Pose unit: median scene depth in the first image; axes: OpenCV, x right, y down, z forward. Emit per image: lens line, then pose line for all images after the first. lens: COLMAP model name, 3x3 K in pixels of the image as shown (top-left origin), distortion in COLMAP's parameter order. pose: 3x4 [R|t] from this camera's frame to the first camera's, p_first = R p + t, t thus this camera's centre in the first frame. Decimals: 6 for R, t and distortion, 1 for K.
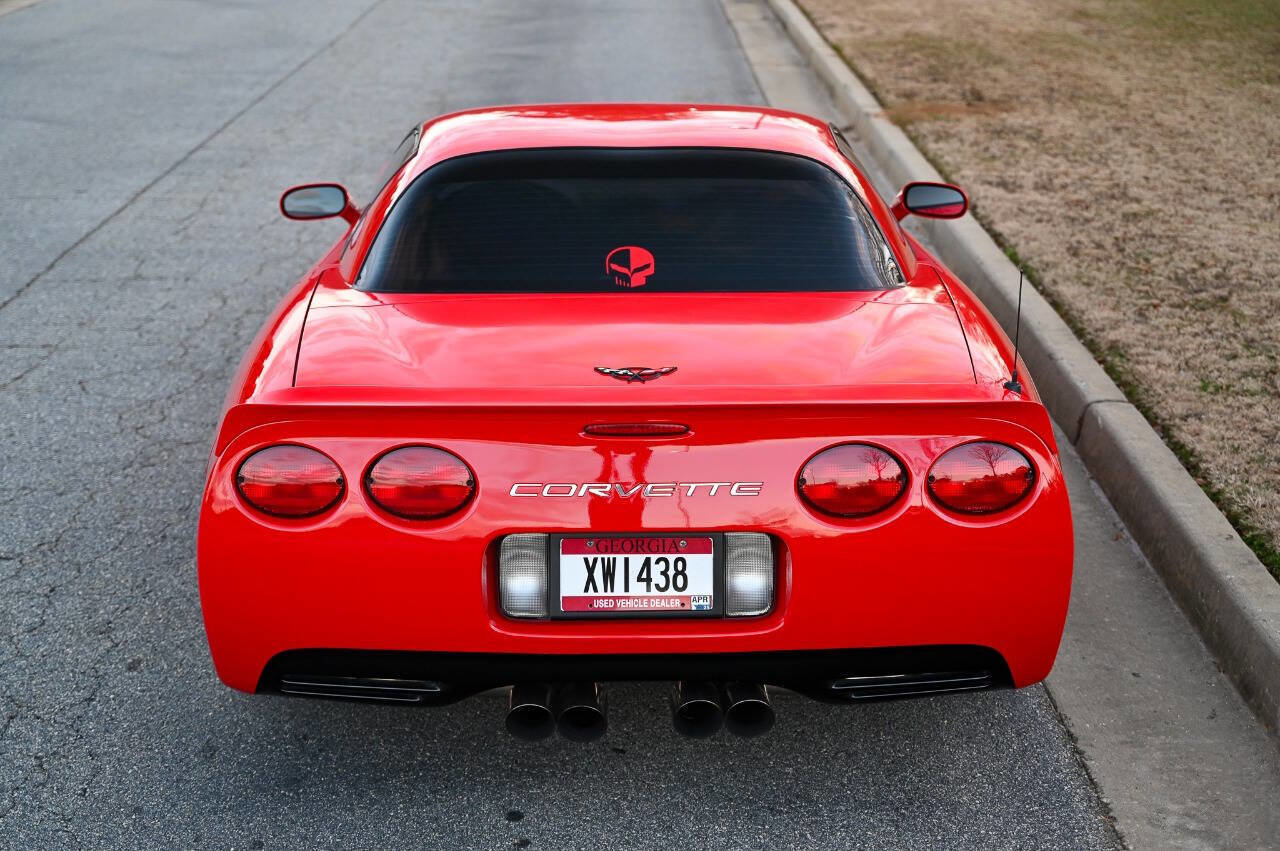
lens RADIAL K [[1668.3, 0, 635.7], [0, 1668.3, 427.1], [0, 0, 1]] dist [-0.004195, -0.032096]
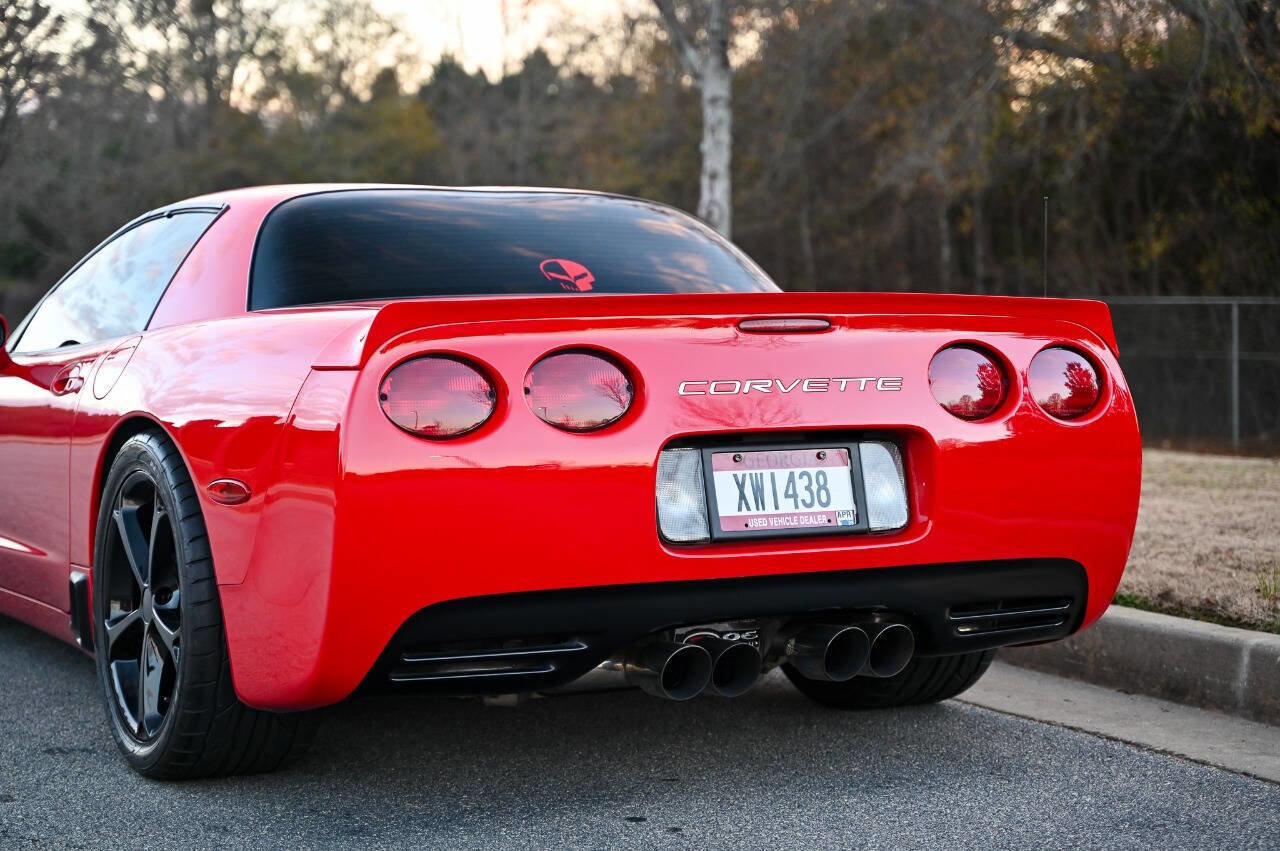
lens RADIAL K [[2276.1, 0, 640.5], [0, 2276.1, 424.9], [0, 0, 1]] dist [-0.003107, -0.150320]
pose [[0.886905, -0.025848, 0.461229, -0.429728], [0.152776, 0.958663, -0.240051, 0.226599], [-0.435959, 0.283367, 0.854192, -0.043270]]
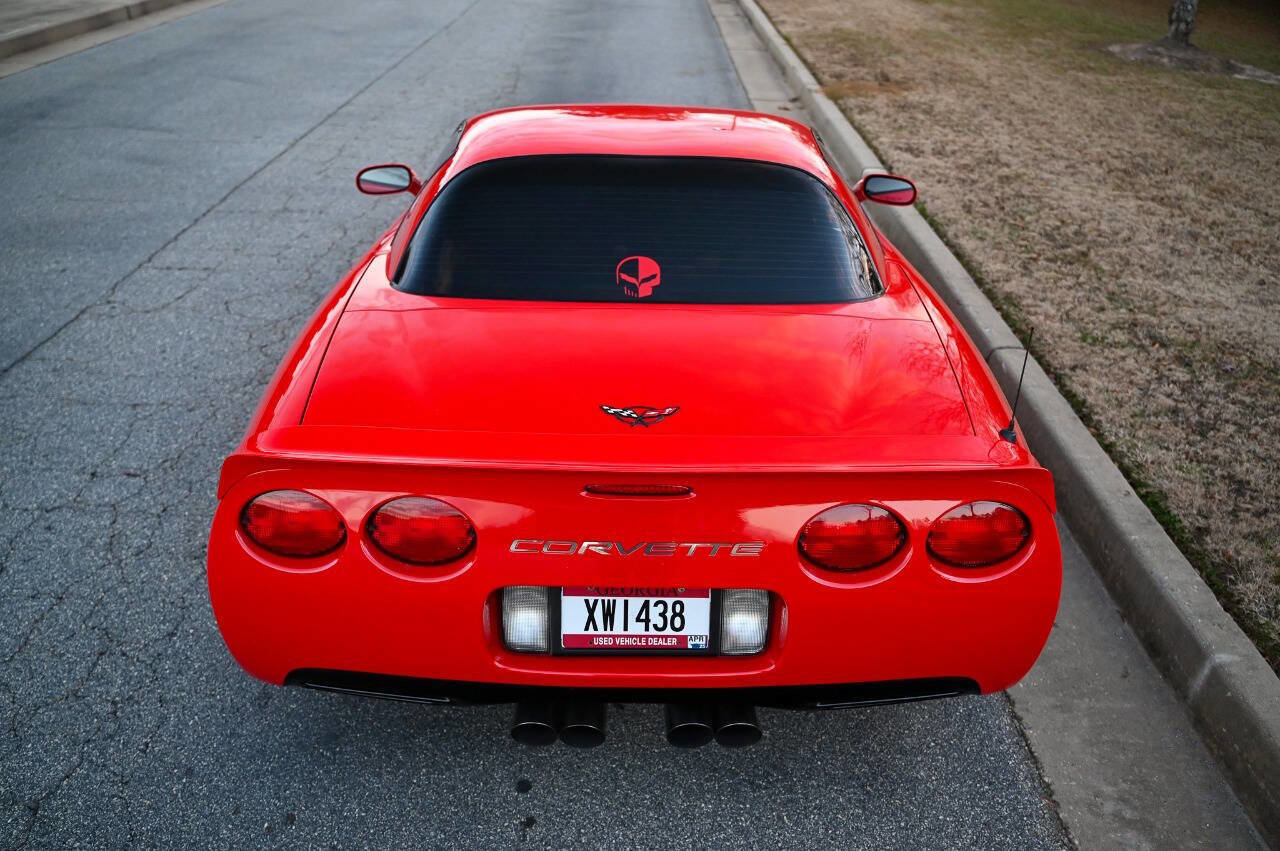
lens RADIAL K [[984.7, 0, 641.6], [0, 984.7, 428.9], [0, 0, 1]] dist [0.000678, -0.002890]
pose [[0.999721, 0.023607, -0.000332, 0.001097], [-0.023242, 0.986527, 0.161941, -0.081101], [0.004151, -0.161888, 0.986800, 0.272227]]
